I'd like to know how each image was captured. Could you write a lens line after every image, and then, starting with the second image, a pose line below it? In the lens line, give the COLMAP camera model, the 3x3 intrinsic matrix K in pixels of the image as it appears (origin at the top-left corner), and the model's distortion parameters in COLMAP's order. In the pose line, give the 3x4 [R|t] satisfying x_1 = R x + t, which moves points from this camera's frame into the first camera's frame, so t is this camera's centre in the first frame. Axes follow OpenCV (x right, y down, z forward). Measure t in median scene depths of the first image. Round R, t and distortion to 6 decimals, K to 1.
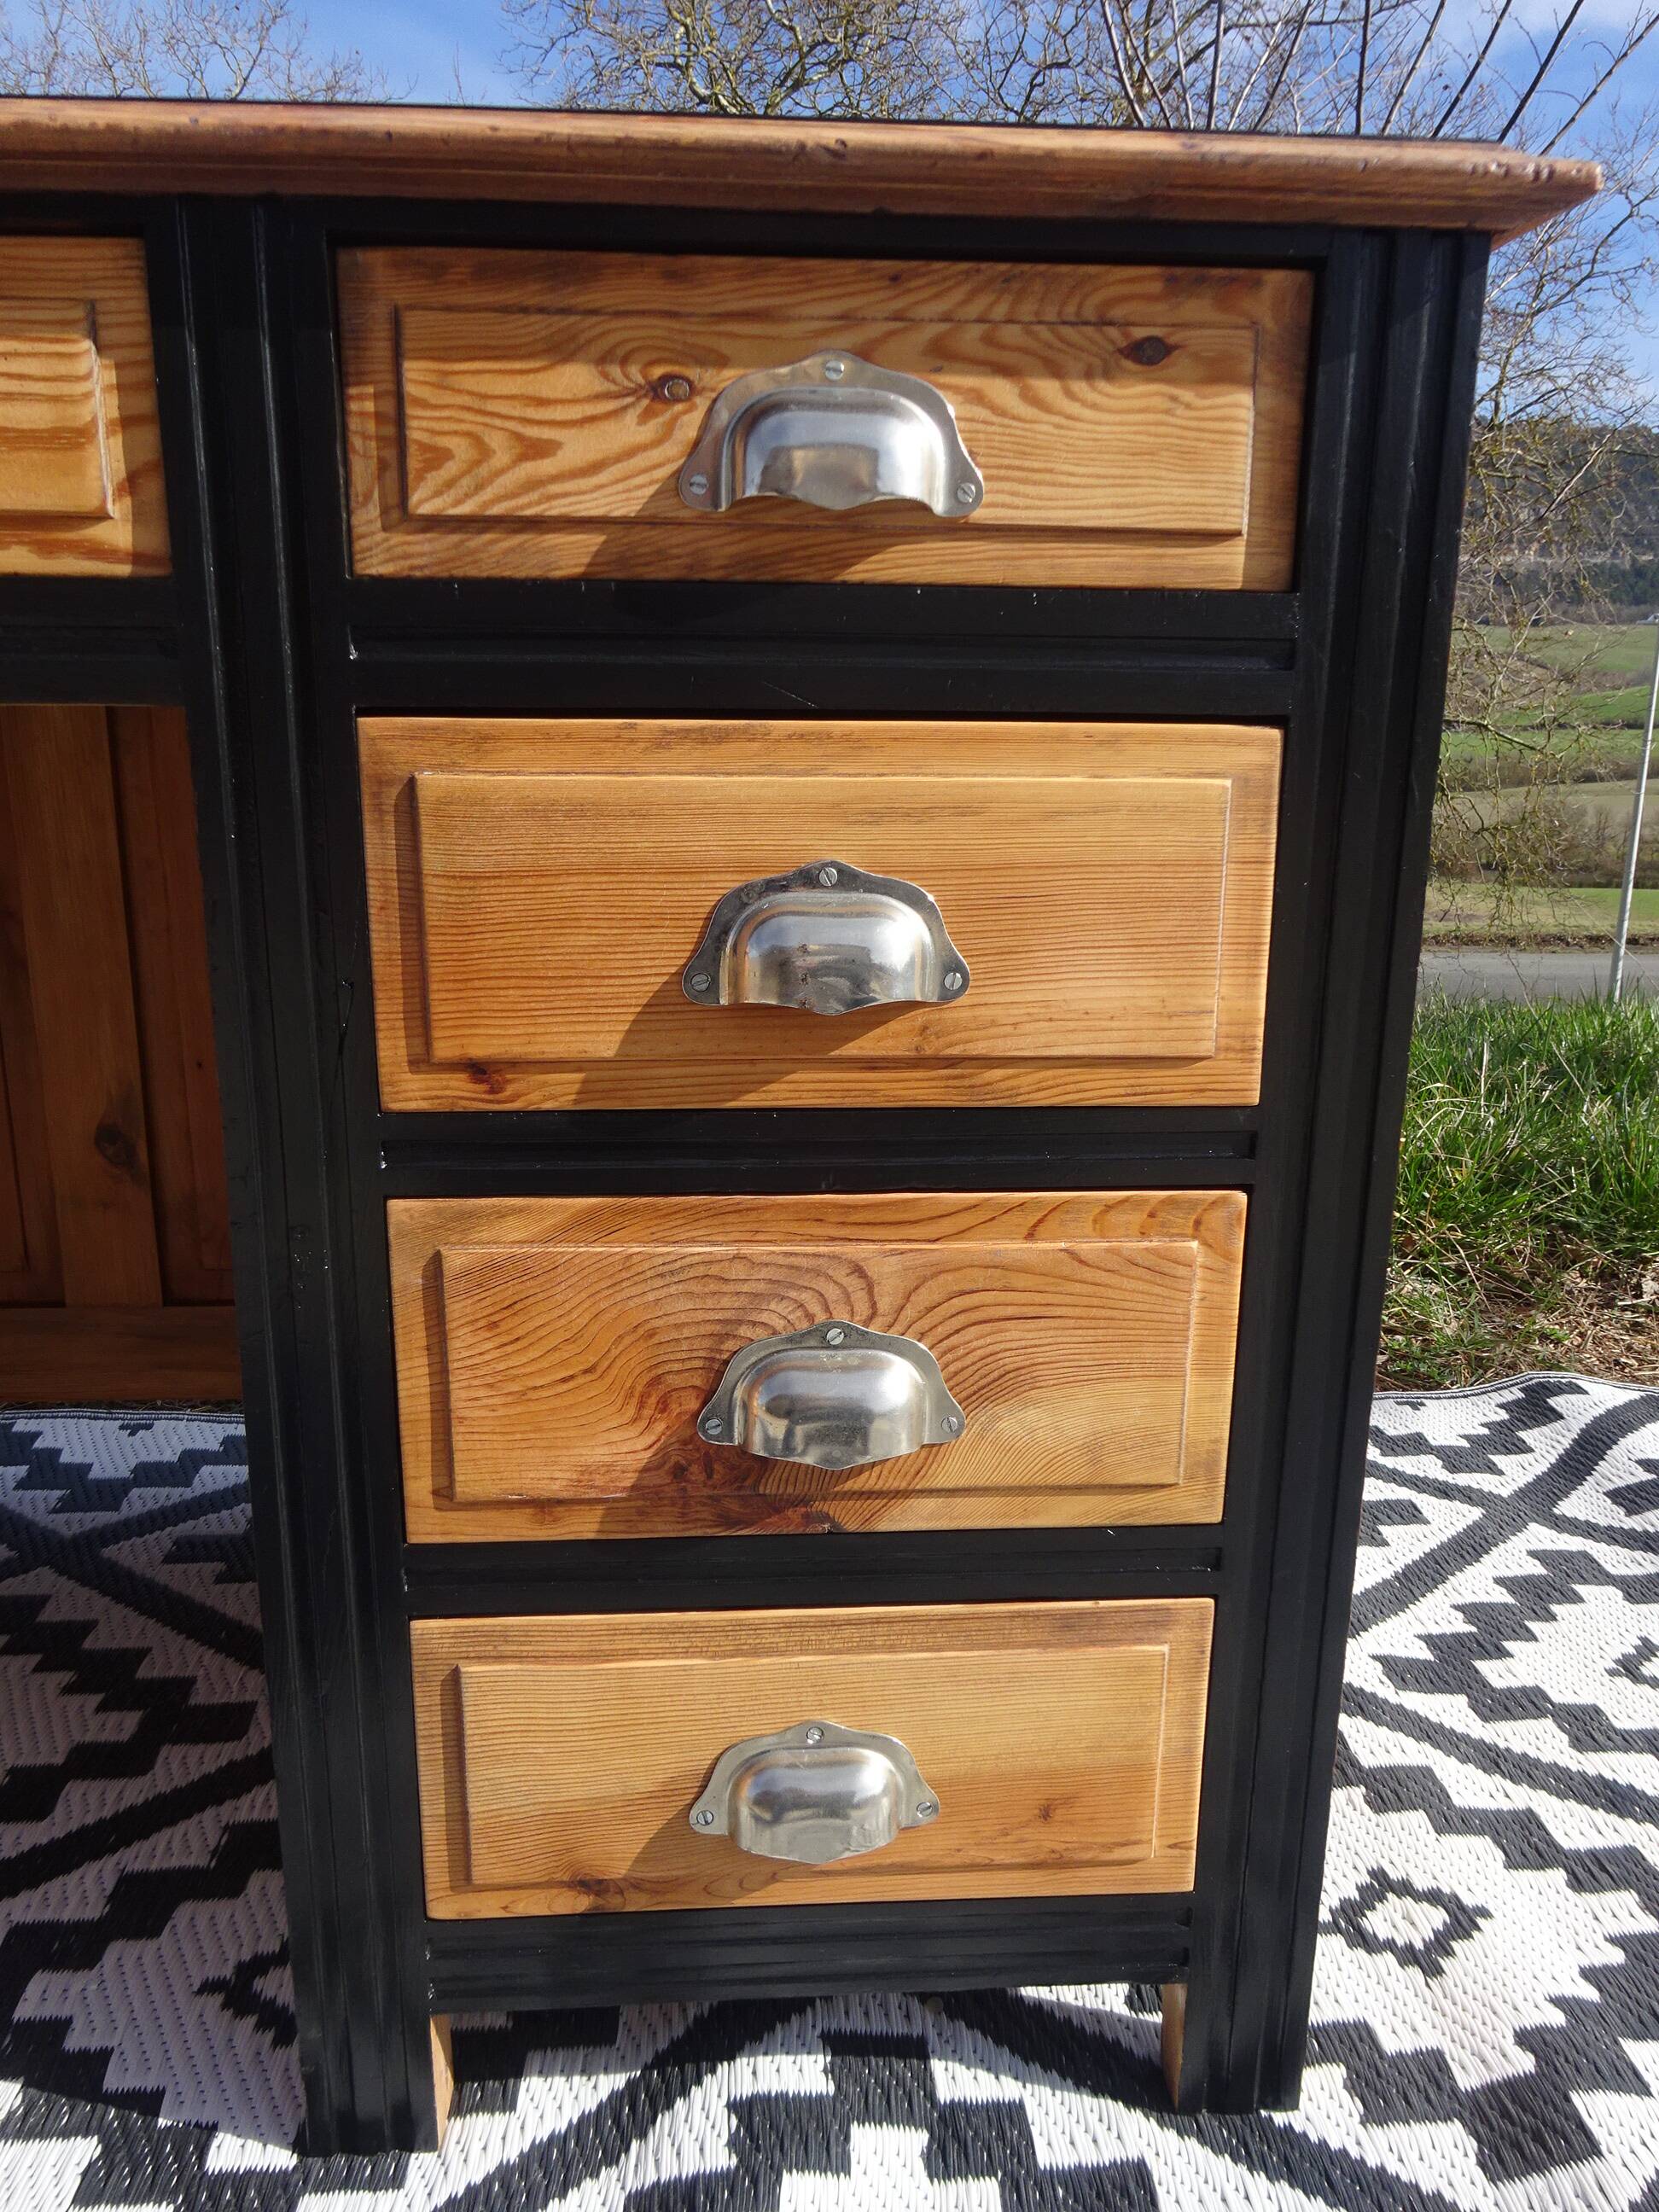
lens RADIAL K [[1630.4, 0, 829.5], [0, 1630.4, 1106.0], [0, 0, 1]] dist [-0.008428, 0.012178]
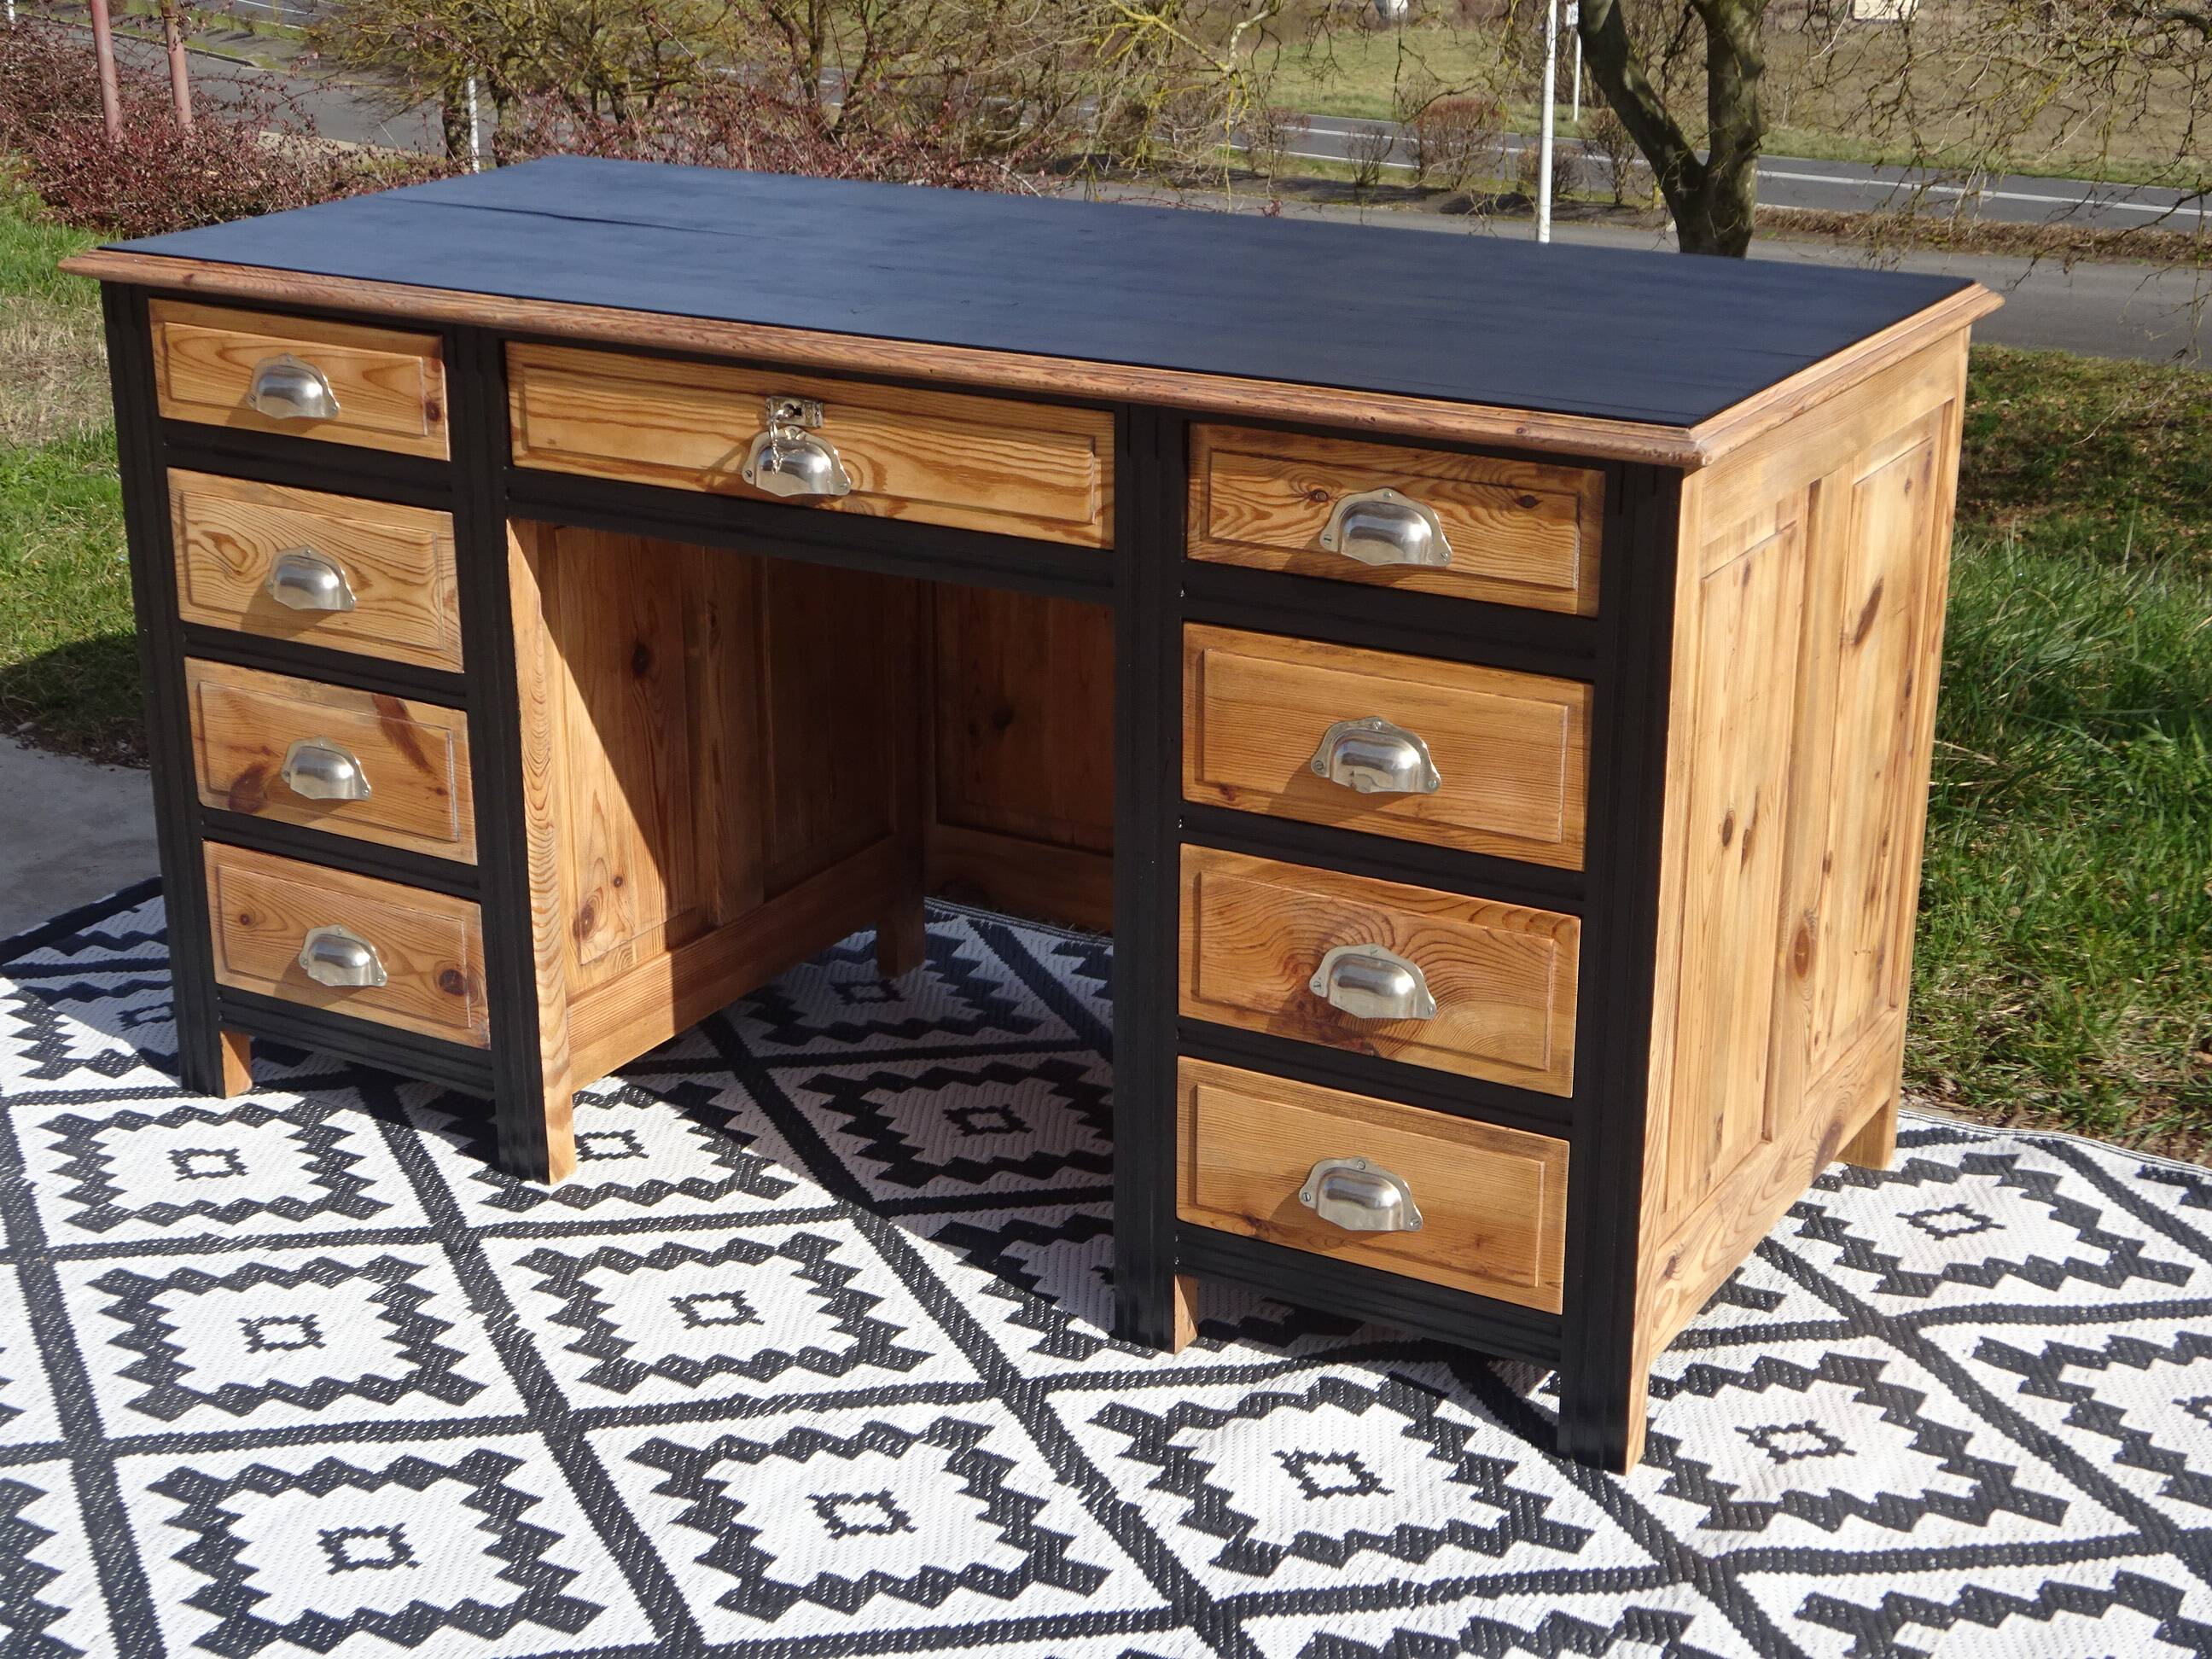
lens RADIAL K [[3312.3, 0, 1106.0], [0, 3312.3, 829.5], [0, 0, 1]] dist [0.028381, -0.008509]
pose [[0.834541, 0.172489, -0.523249, 1.748710], [-0.128913, 0.984498, 0.118933, -0.423069], [0.535652, -0.031801, 0.843840, -2.455397]]
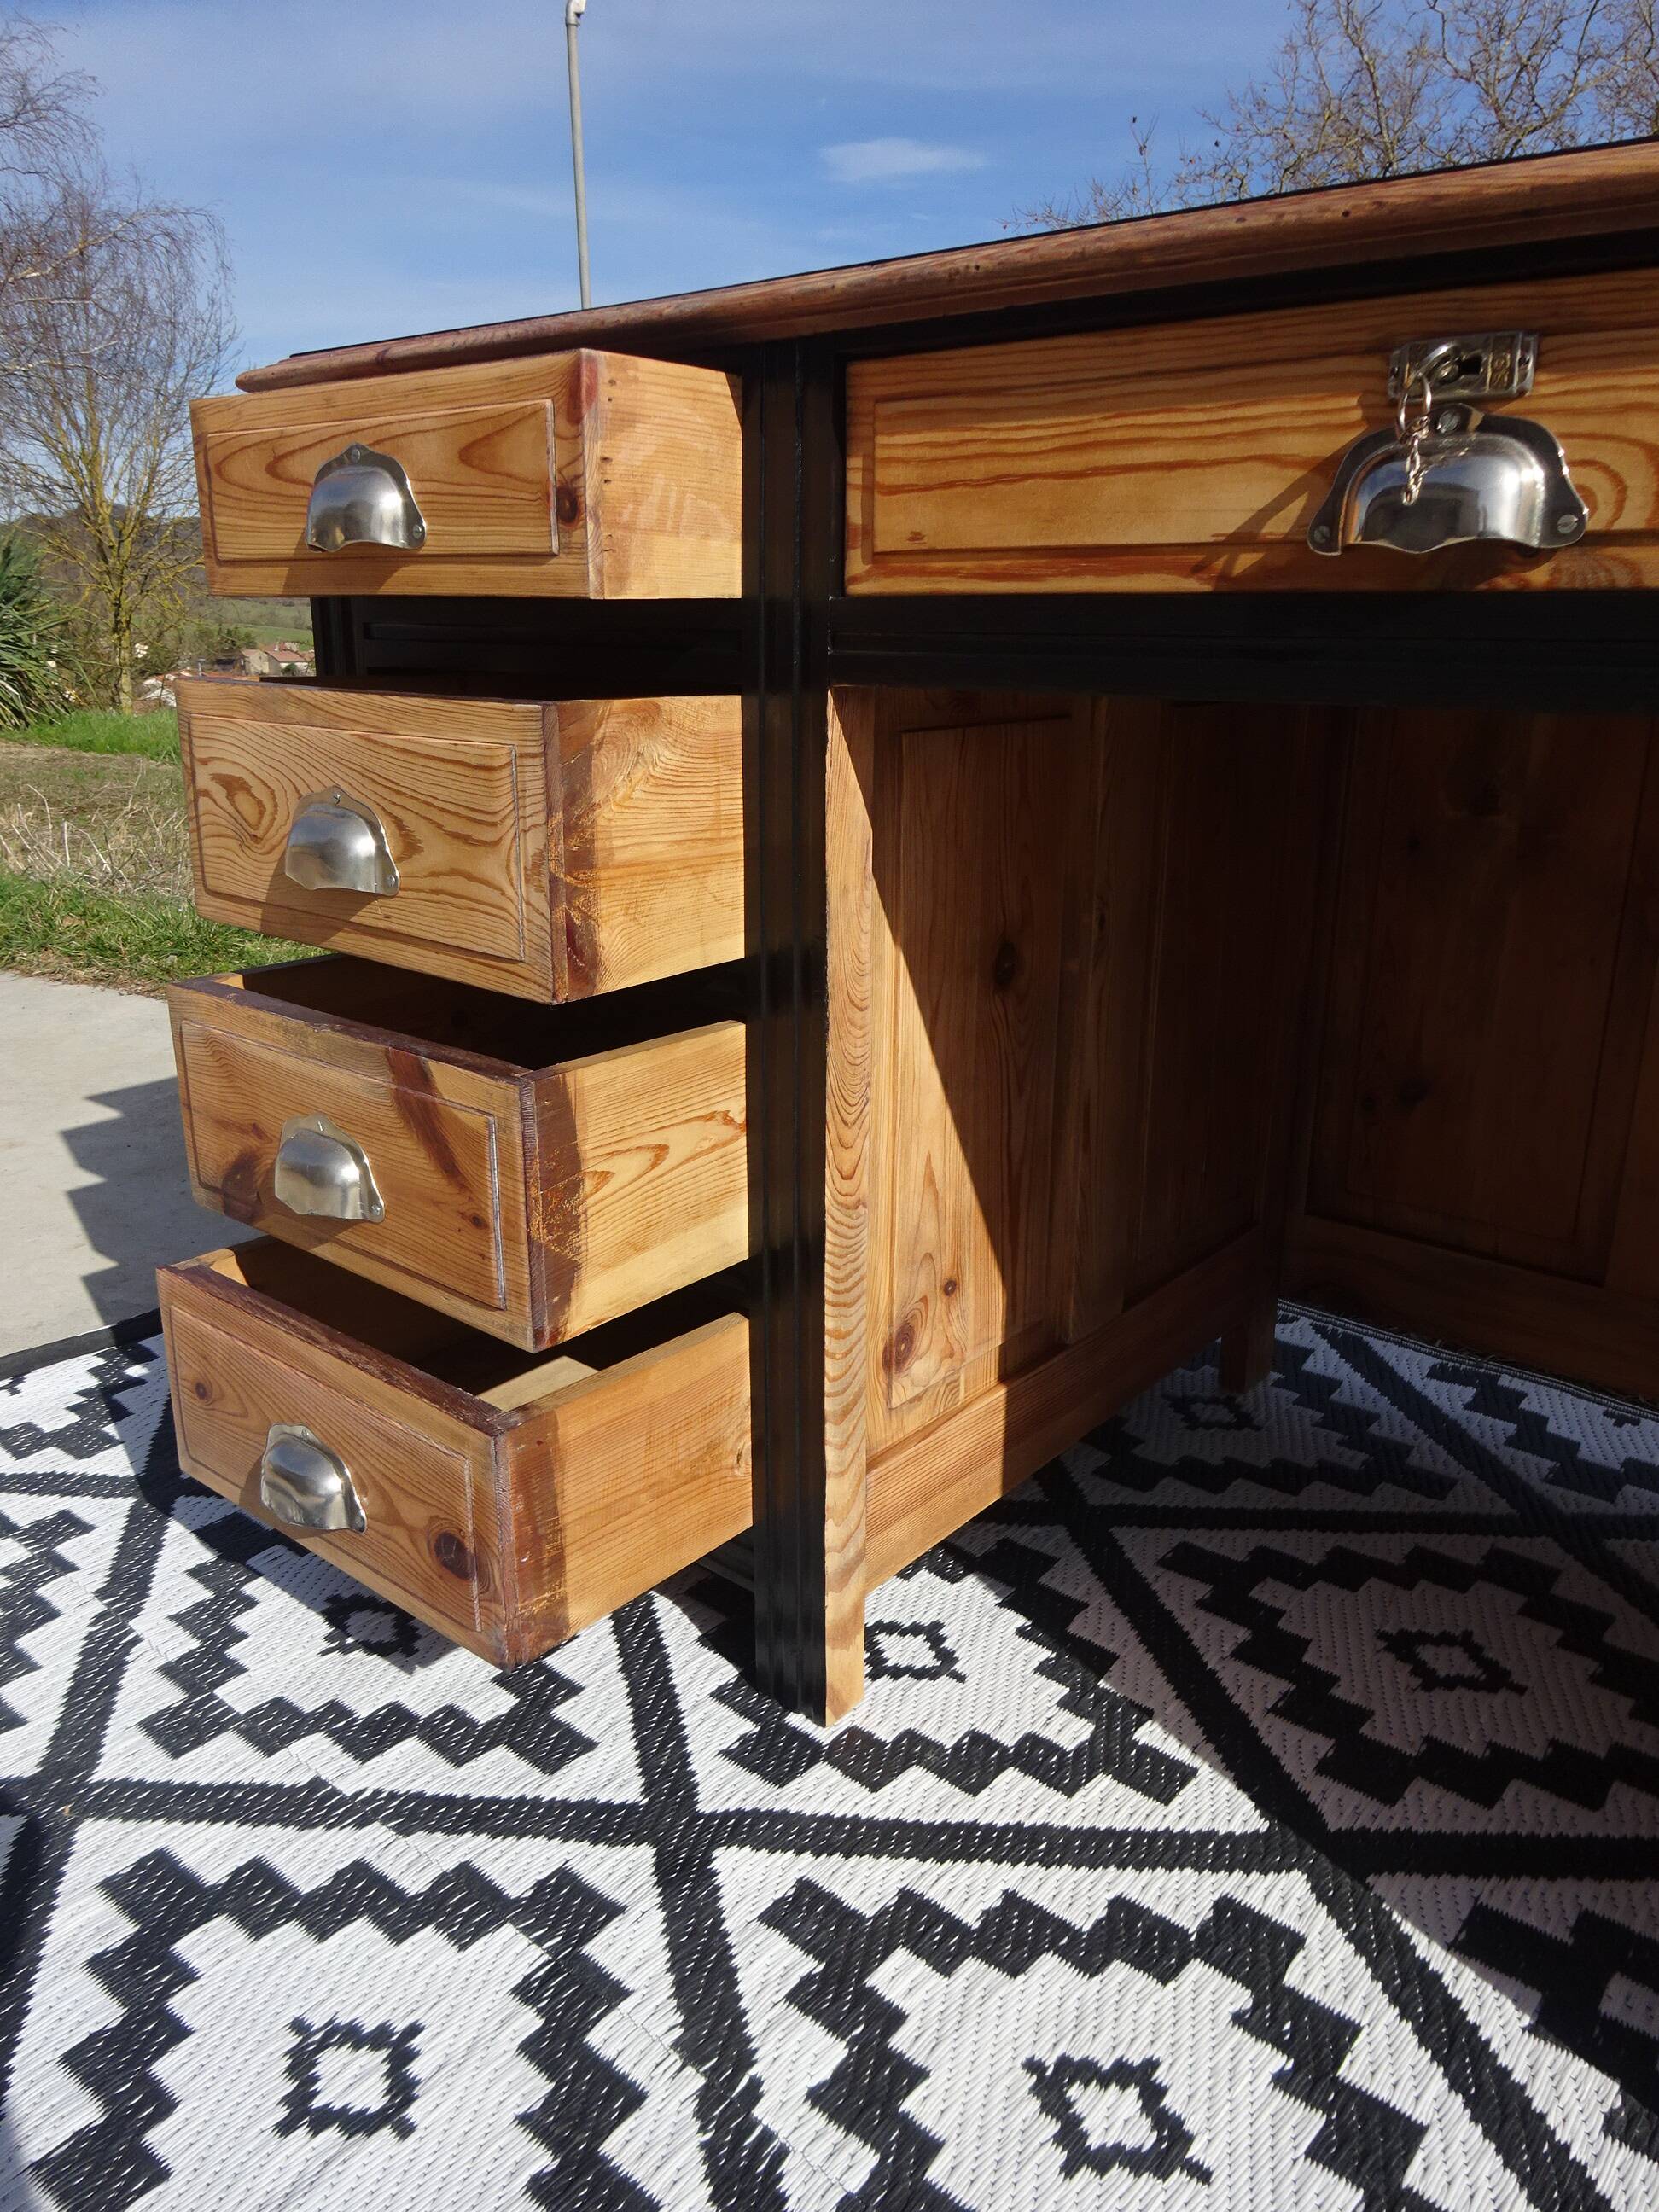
lens RADIAL K [[1617.1, 0, 829.5], [0, 1617.1, 1106.0], [0, 0, 1]] dist [-0.011490, -0.001961]
pose [[0.727464, 0.196639, -0.657366, -0.378239], [-0.169843, 0.979846, 0.105148, -0.017349], [0.664793, 0.035157, 0.746200, -0.101496]]
